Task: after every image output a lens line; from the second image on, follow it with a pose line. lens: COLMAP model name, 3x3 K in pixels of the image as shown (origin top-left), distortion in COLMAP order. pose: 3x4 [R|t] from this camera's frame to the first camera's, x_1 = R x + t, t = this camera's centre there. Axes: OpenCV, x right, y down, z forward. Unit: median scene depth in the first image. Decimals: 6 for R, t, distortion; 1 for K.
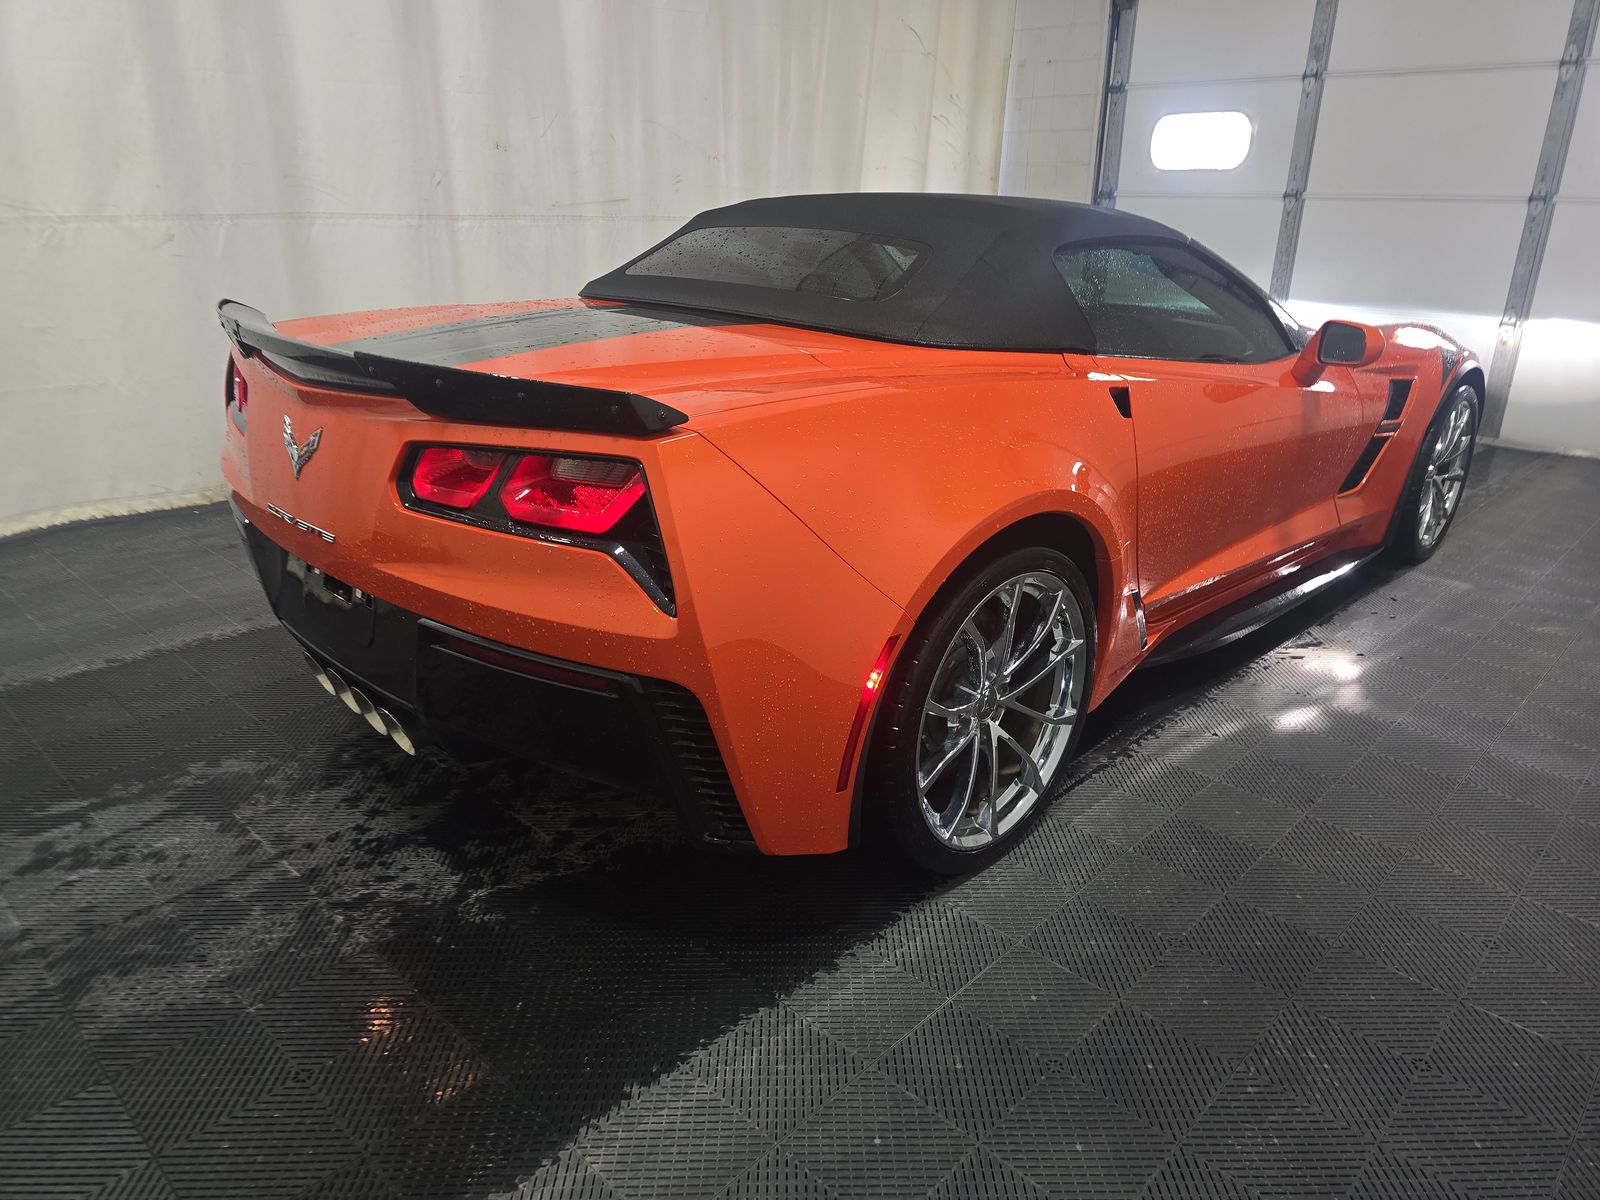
lens RADIAL K [[1102.7, 0, 801.5], [0, 1102.7, 597.1], [0, 0, 1]] dist [0.088156, -0.056739]
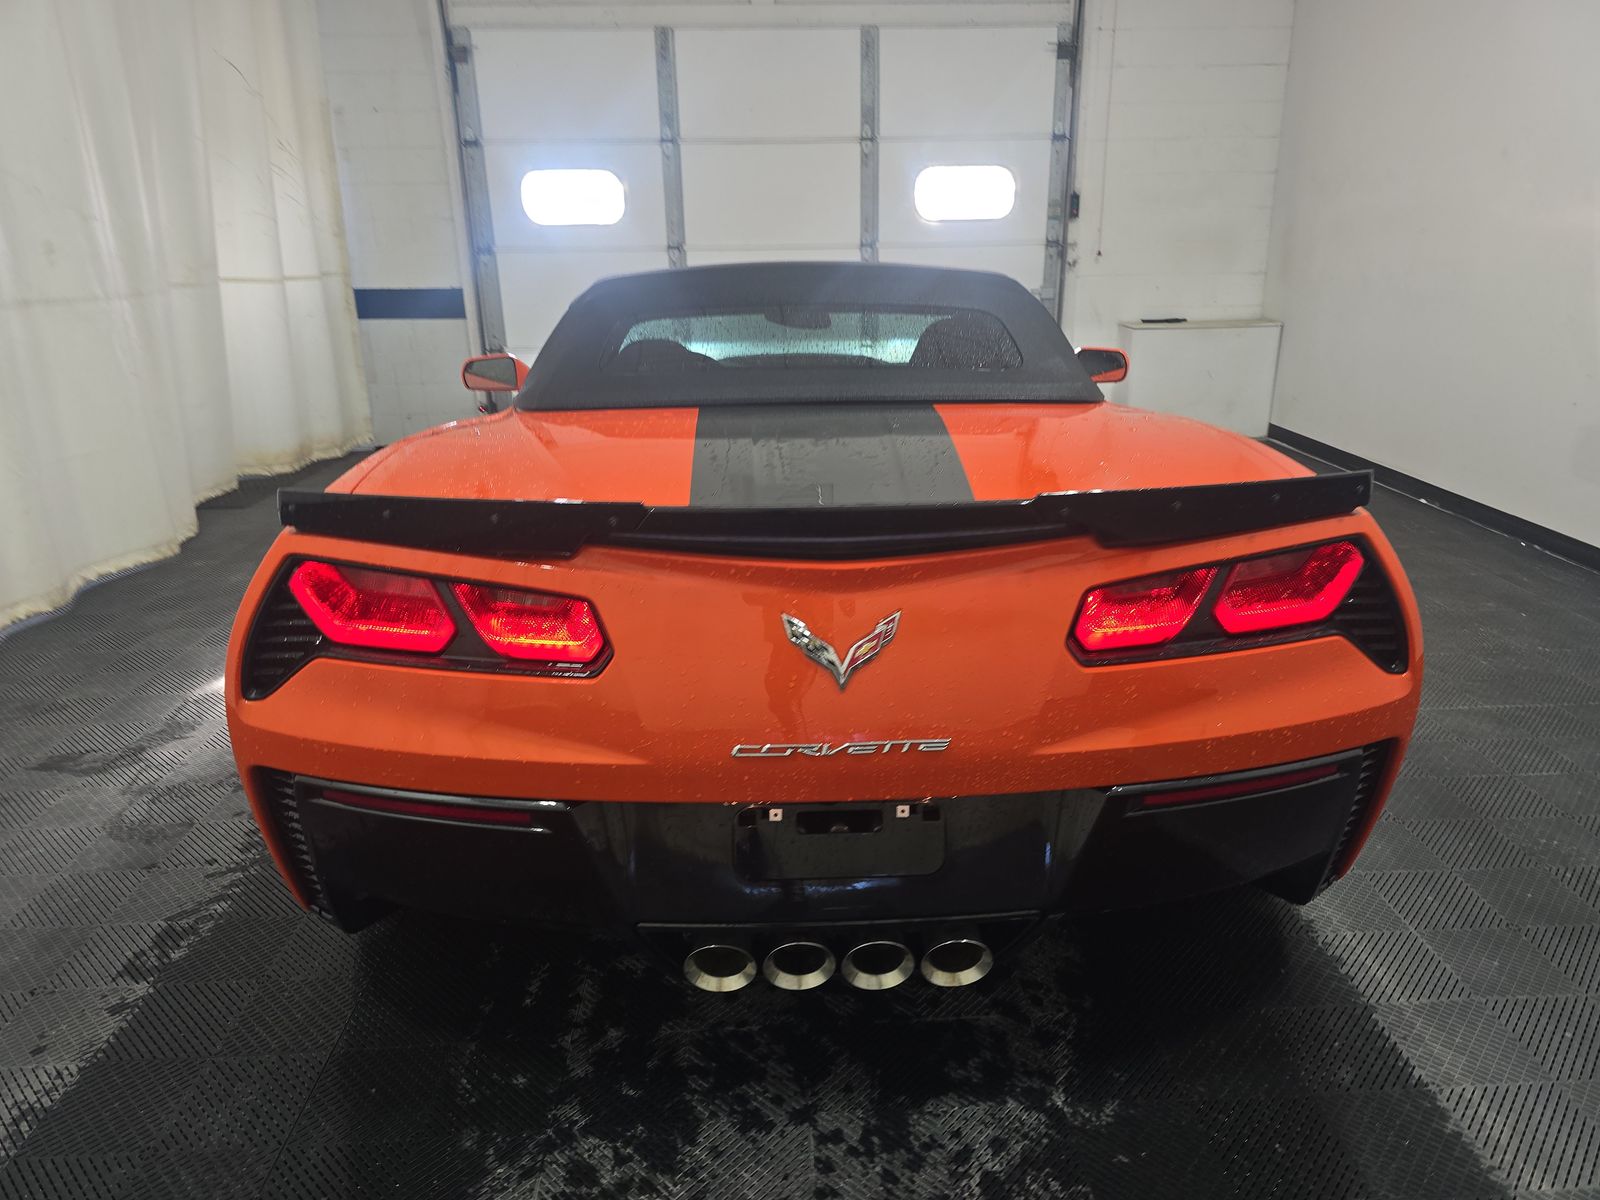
lens RADIAL K [[1092.7, 0, 799.9], [0, 1092.7, 647.5], [0, 0, 1]] dist [0.022718, -0.000192]
pose [[0.675967, -0.286091, 0.679132, -0.385092], [0.283078, 0.951668, 0.119141, -0.091393], [-0.680394, 0.111712, 0.724282, 0.217905]]
